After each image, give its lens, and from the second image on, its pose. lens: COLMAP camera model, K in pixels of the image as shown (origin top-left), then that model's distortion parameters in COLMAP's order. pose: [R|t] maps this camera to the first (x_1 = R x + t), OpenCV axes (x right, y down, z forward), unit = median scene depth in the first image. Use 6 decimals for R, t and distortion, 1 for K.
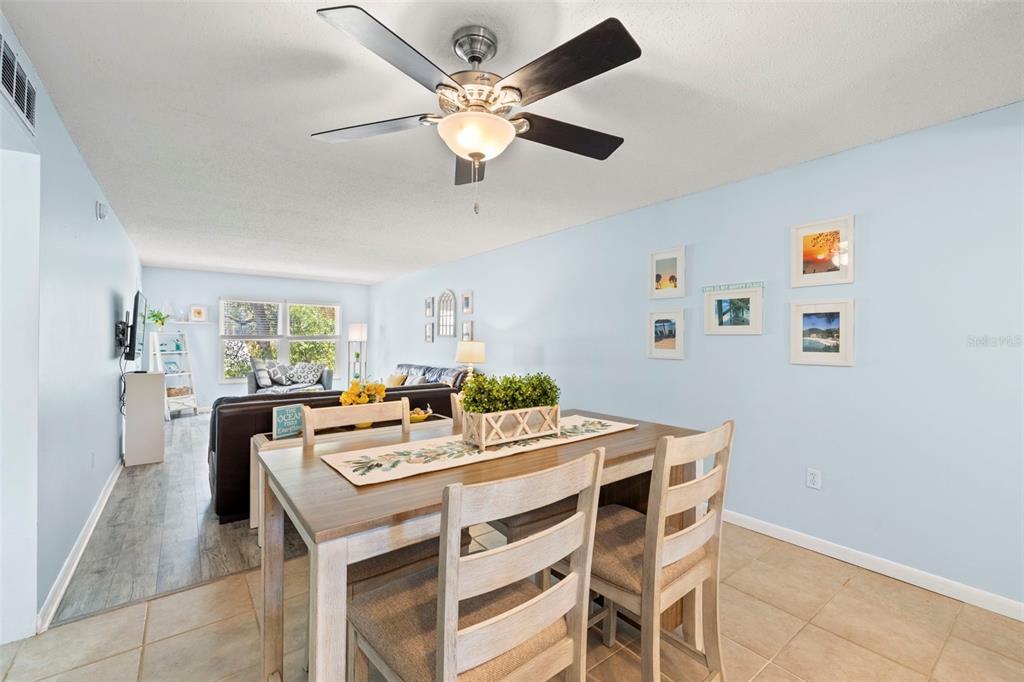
lens RADIAL K [[429.5, 0, 508.3], [0, 429.5, 340.1], [0, 0, 1]] dist [0.002417, 0.000443]
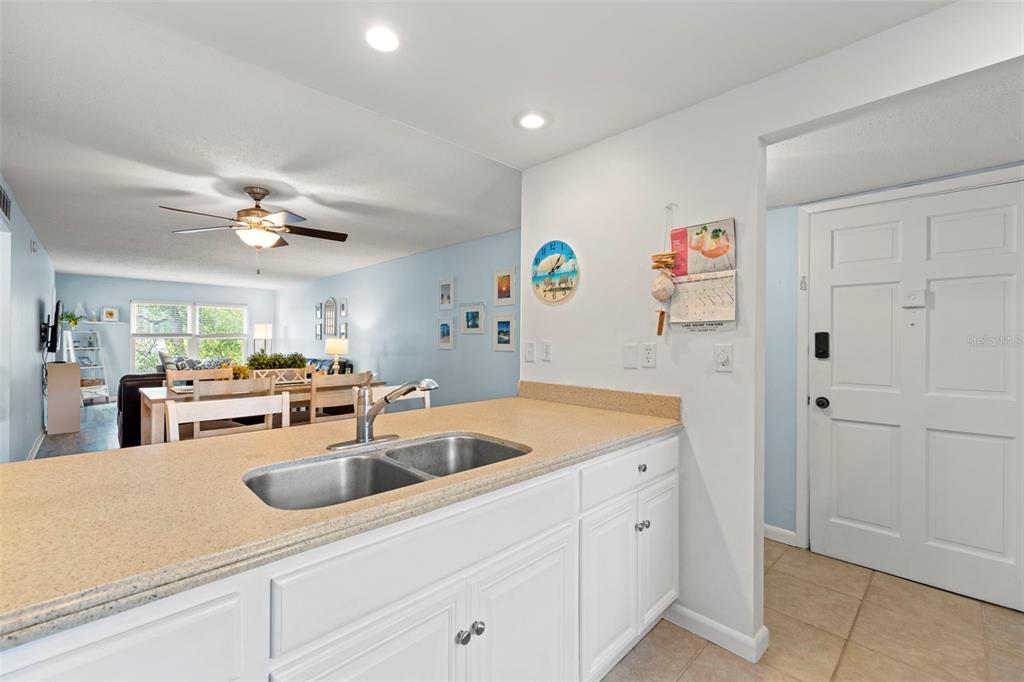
lens RADIAL K [[429.5, 0, 506.2], [0, 429.5, 340.8], [0, 0, 1]] dist [0.002417, 0.000443]
pose [[0.993039, -0.000051, 0.117783, 0.237473], [-0.000384, 0.999993, 0.003671, 0.004114], [-0.117783, -0.003690, 0.993033, -0.325195]]
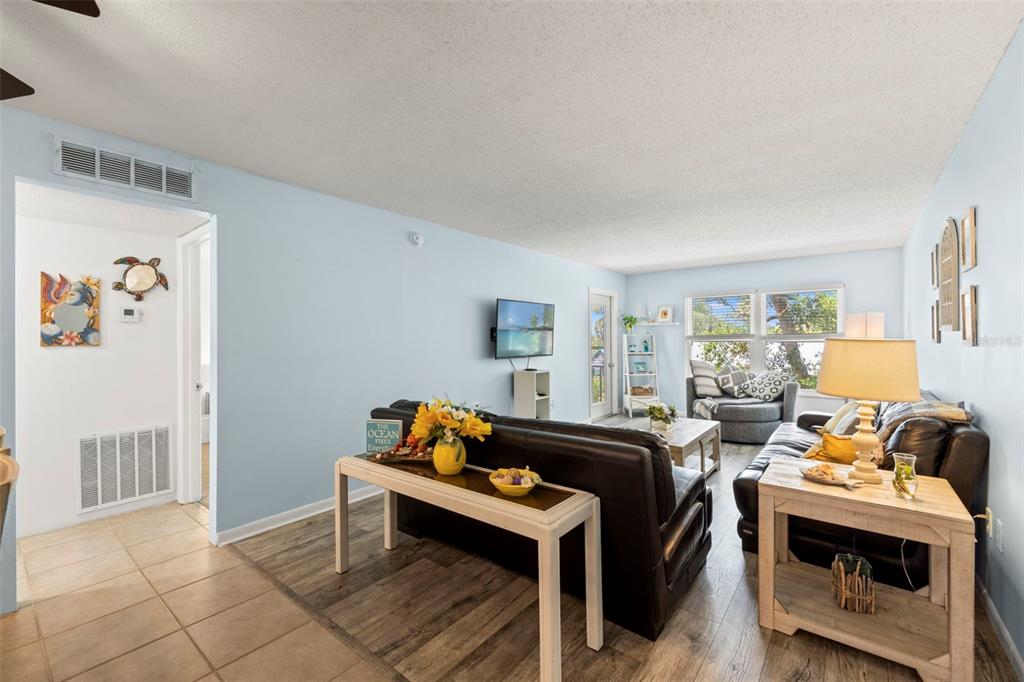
lens RADIAL K [[429.5, 0, 514.2], [0, 429.5, 342.4], [0, 0, 1]] dist [0.002417, 0.000443]
pose [[0.252890, -0.003842, -0.967487, 0.180106], [0.006590, 0.999976, -0.002248, 0.002811], [0.967473, -0.005807, 0.252909, 0.517939]]
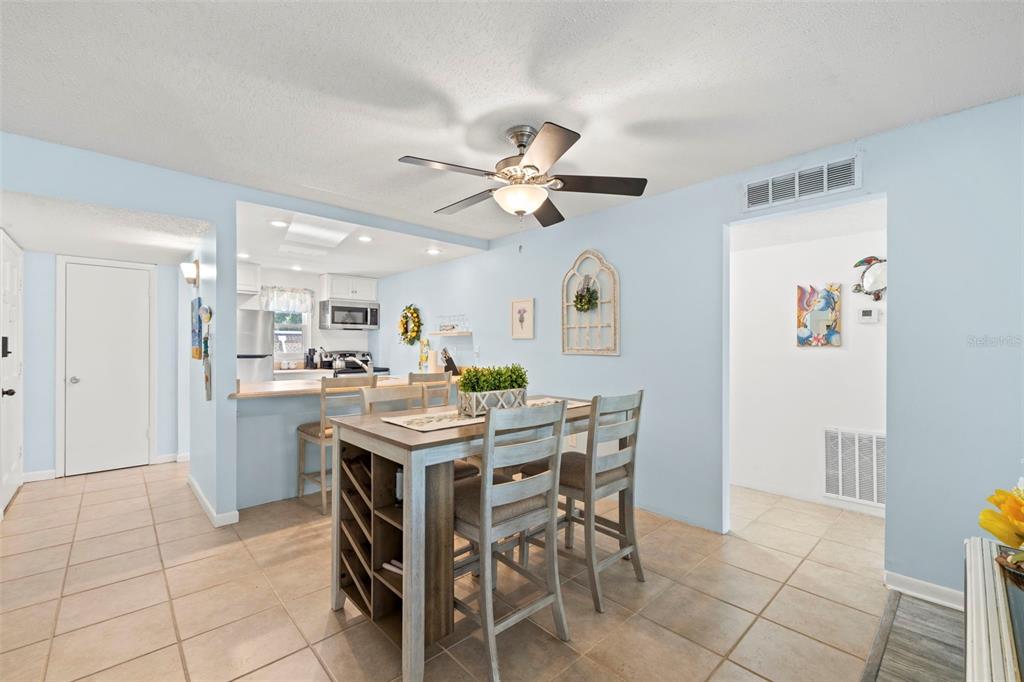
lens RADIAL K [[429.5, 0, 503.6], [0, 429.5, 344.8], [0, 0, 1]] dist [0.002417, 0.000443]
pose [[-0.995197, -0.006505, -0.097673, 0.031367], [-0.006544, 0.999979, 0.000077, 0.002953], [0.097670, 0.000715, -0.995219, 0.682694]]
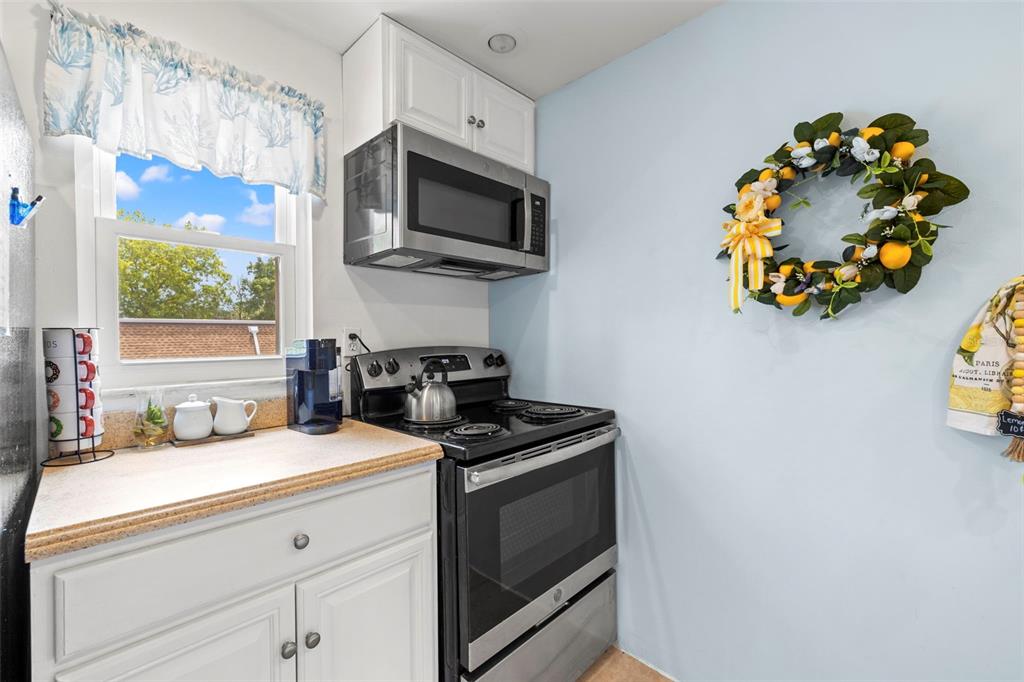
lens RADIAL K [[429.5, 0, 508.4], [0, 429.5, 339.4], [0, 0, 1]] dist [0.002417, 0.000443]
pose [[-0.988769, 0.003796, -0.149405, 0.327295], [0.002632, 0.999965, 0.007989, 0.013675], [0.149430, 0.007506, -0.988744, -0.155957]]
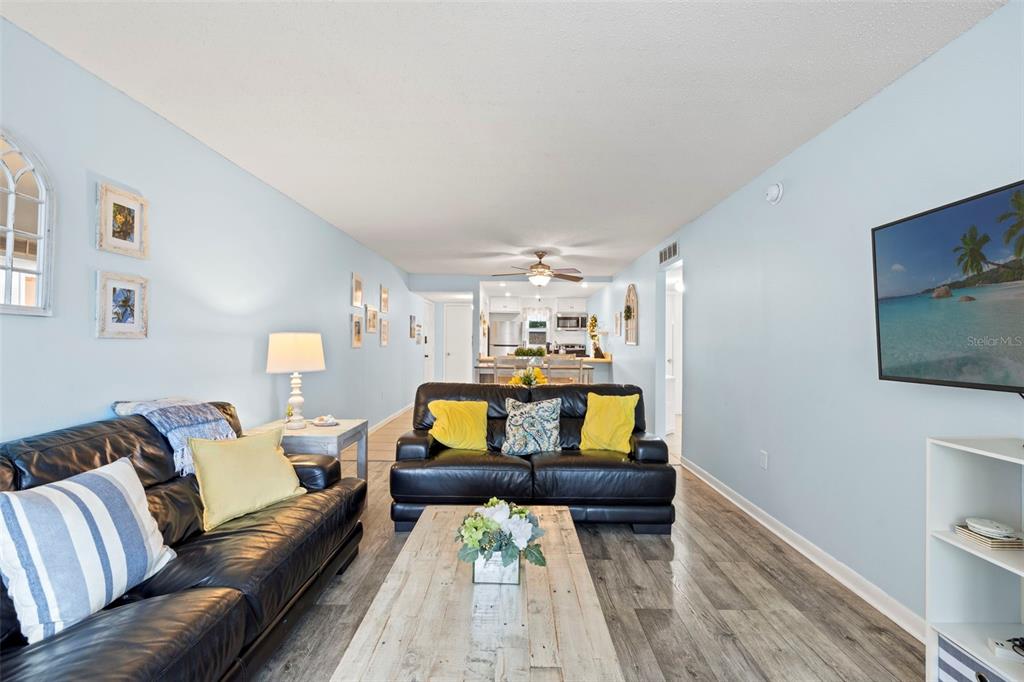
lens RADIAL K [[429.5, 0, 513.8], [0, 429.5, 339.0], [0, 0, 1]] dist [0.002417, 0.000443]
pose [[-0.794330, -0.006101, 0.607455, -0.590077], [-0.008797, 0.999960, -0.001459, 0.005579], [-0.607422, -0.006503, -0.794353, 1.117758]]
